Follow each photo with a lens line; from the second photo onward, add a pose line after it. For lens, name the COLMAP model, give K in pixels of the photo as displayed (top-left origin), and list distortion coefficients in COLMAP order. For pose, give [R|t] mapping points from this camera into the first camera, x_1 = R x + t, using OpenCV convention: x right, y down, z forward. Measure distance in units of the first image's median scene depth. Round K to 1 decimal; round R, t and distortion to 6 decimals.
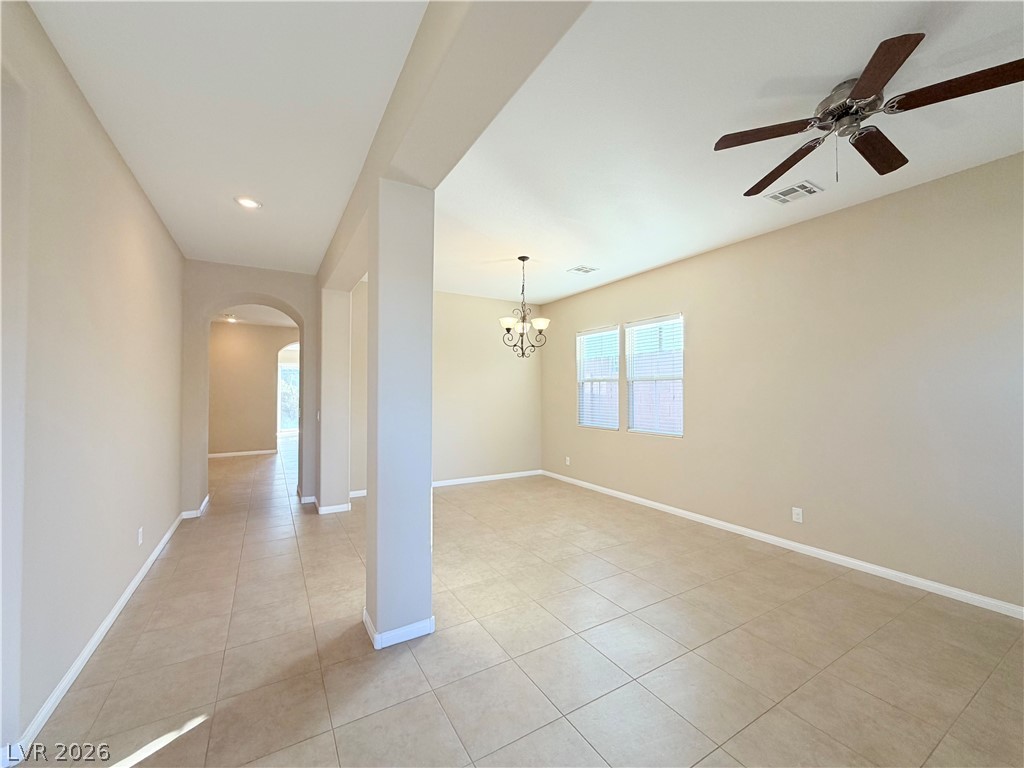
lens RADIAL K [[408.2, 0, 506.4], [0, 408.2, 387.1], [0, 0, 1]] dist [-0.000733, -0.000214]
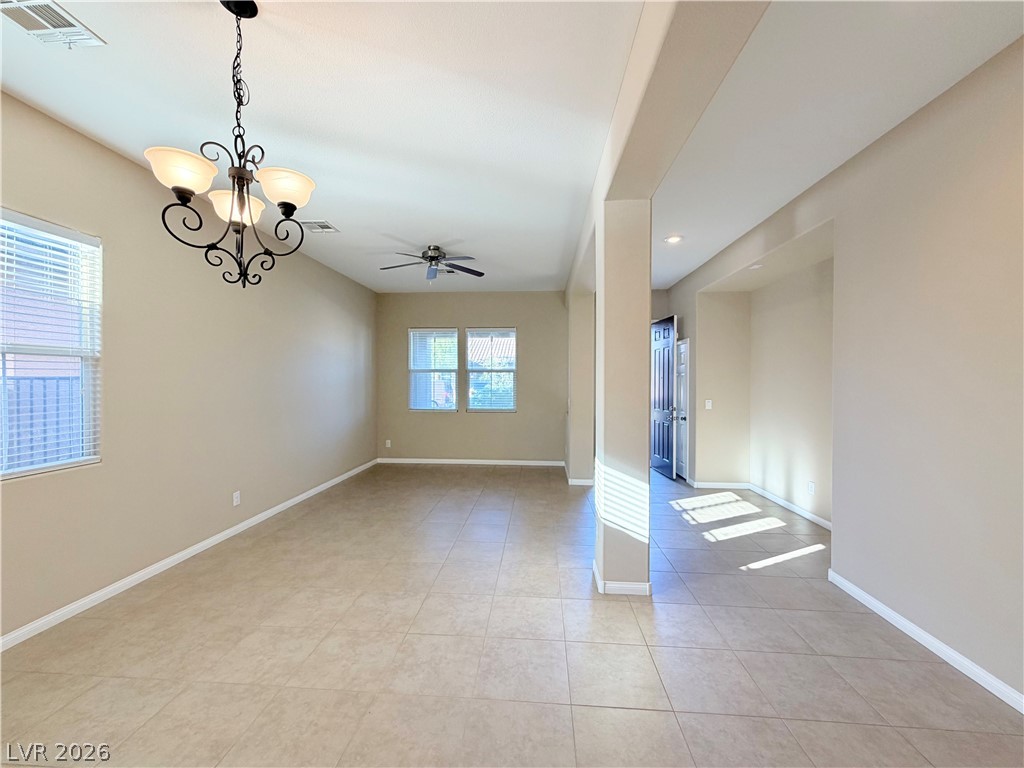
lens RADIAL K [[408.2, 0, 506.0], [0, 408.2, 381.0], [0, 0, 1]] dist [-0.000733, -0.000214]
pose [[-0.816642, -0.004951, 0.577124, -0.468777], [-0.007575, 0.999969, -0.002139, 0.008952], [-0.577095, -0.006118, -0.816654, 1.509168]]
